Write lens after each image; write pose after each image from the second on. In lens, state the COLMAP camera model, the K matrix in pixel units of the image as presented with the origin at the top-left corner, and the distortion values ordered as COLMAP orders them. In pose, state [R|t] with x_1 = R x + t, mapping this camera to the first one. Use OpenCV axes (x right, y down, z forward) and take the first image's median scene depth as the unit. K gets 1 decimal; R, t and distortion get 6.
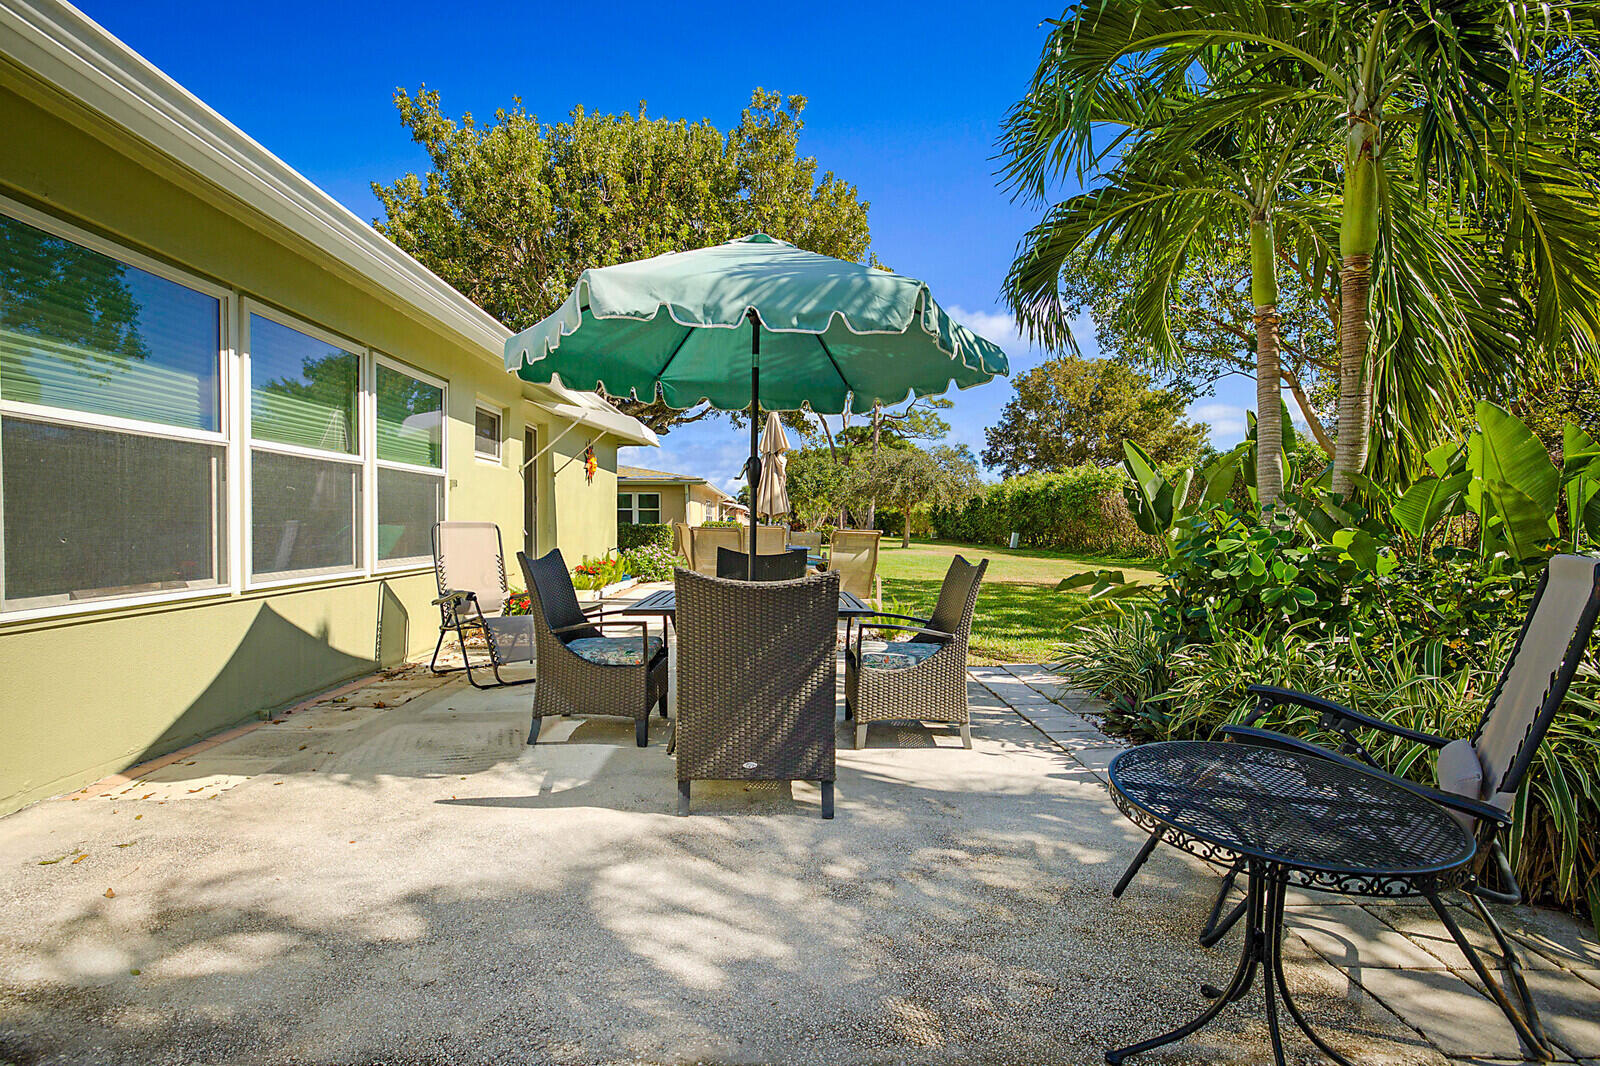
lens RADIAL K [[750.5, 0, 798.4], [0, 750.5, 537.2], [0, 0, 1]] dist [-0.023274, -0.000121]
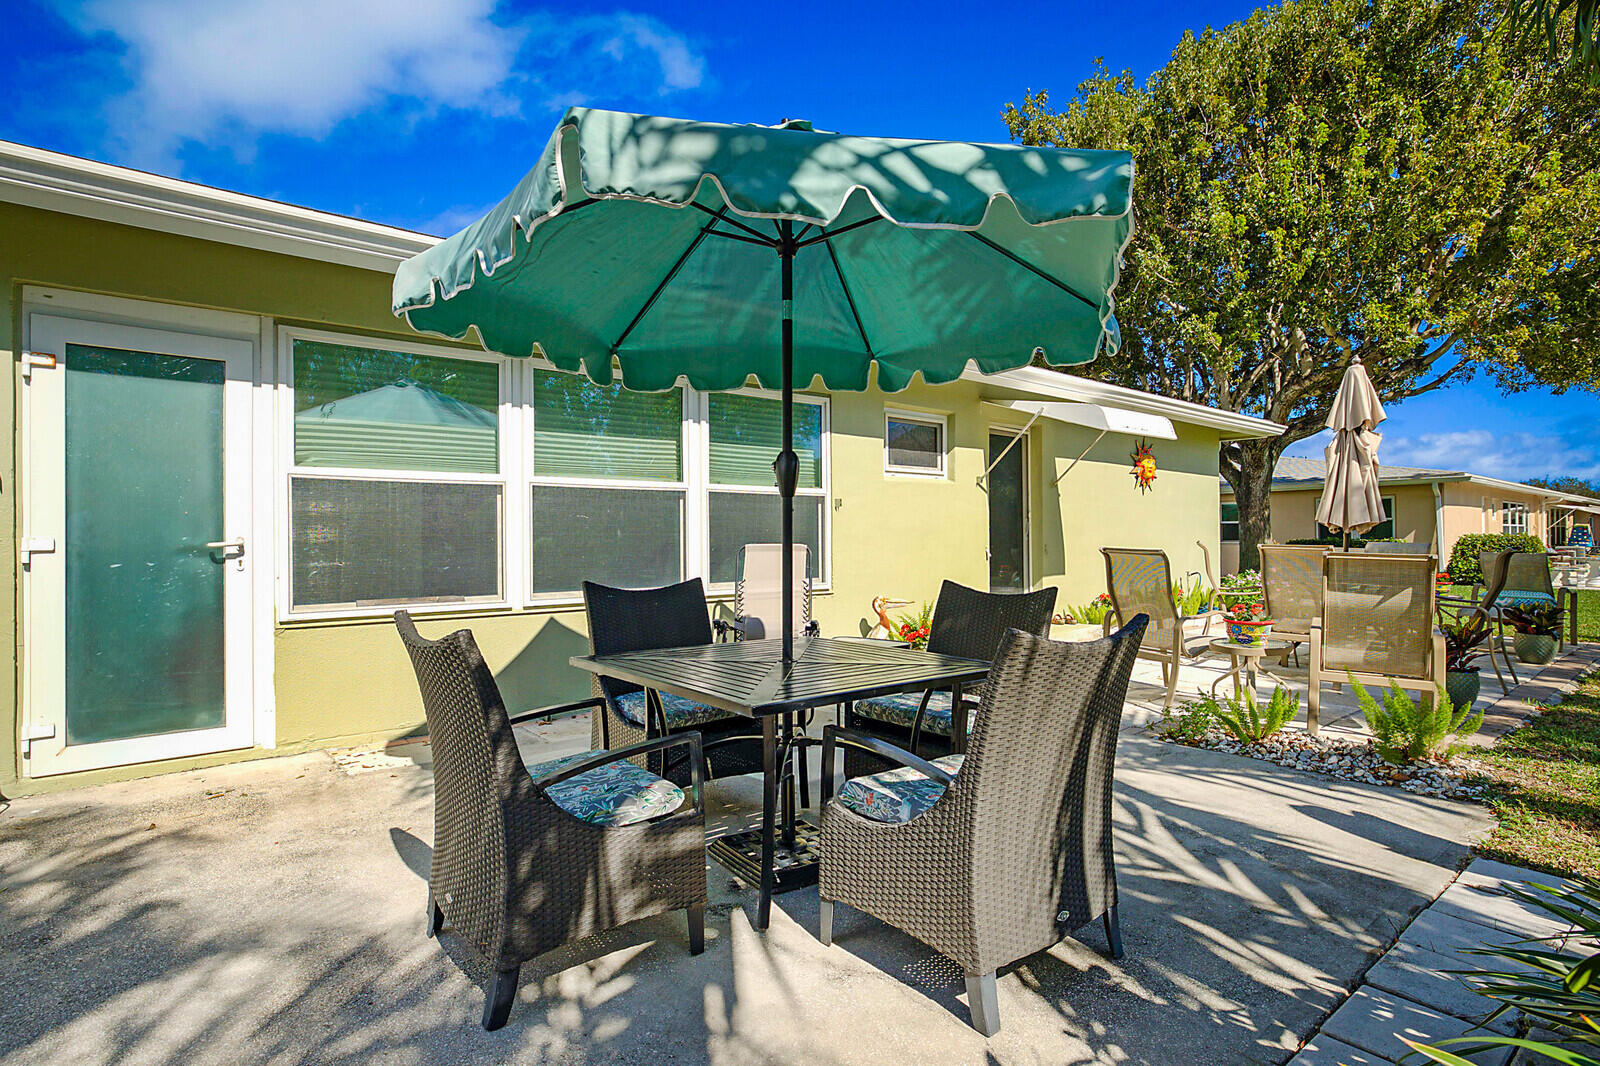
lens RADIAL K [[809.1, 0, 803.8], [0, 809.1, 520.4], [0, 0, 1]] dist [-0.010218, 0.000504]
pose [[0.611949, -0.027098, -0.790433, 0.539562], [-0.006613, 0.999203, -0.039375, -0.016164], [0.790870, 0.029323, 0.611281, 0.562255]]
